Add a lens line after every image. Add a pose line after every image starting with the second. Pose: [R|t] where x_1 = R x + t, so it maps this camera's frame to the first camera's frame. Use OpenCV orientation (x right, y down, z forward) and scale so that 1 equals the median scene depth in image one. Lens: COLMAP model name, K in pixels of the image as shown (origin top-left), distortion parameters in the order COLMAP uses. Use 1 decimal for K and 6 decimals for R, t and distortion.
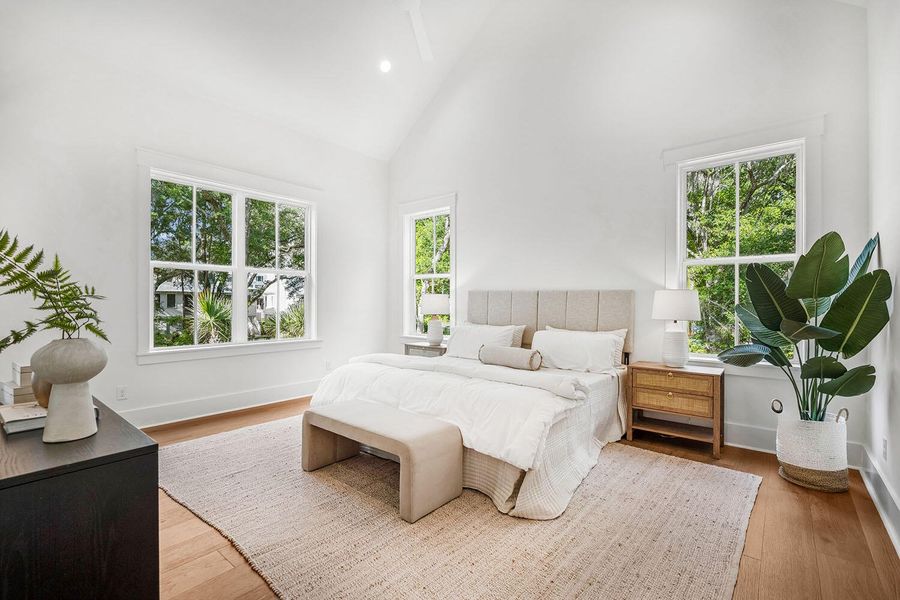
lens RADIAL K [[408.4, 0, 450.0], [0, 408.4, 300.0], [0, 0, 1]] dist [0.001429, 0.000556]
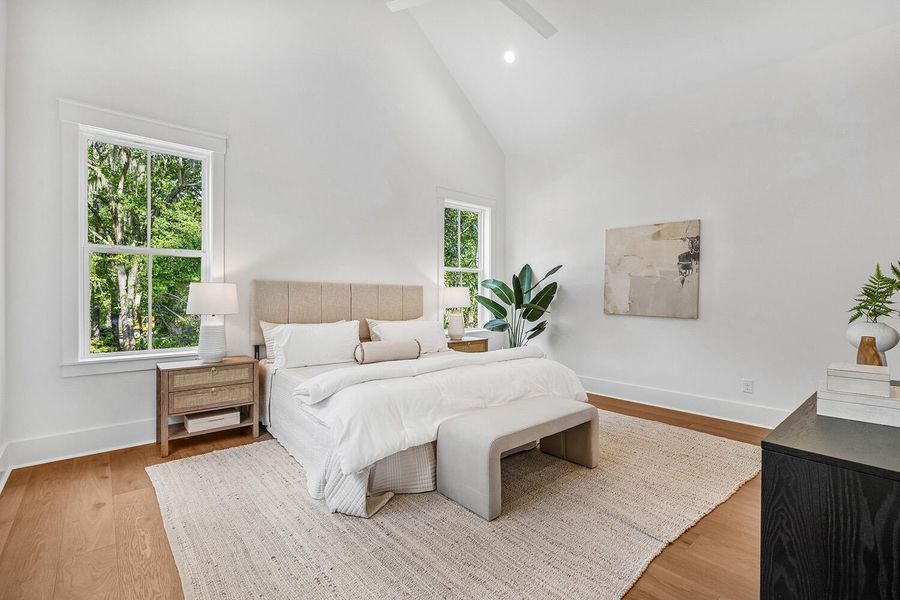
lens RADIAL K [[415.1, 0, 447.8], [0, 415.1, 302.6], [0, 0, 1]] dist [0.001375, 0.000238]
pose [[0.159639, -0.017995, 0.987011, -0.707518], [-0.005840, 0.999799, 0.019172, 0.002514], [-0.987158, -0.008825, 0.159502, 0.610704]]
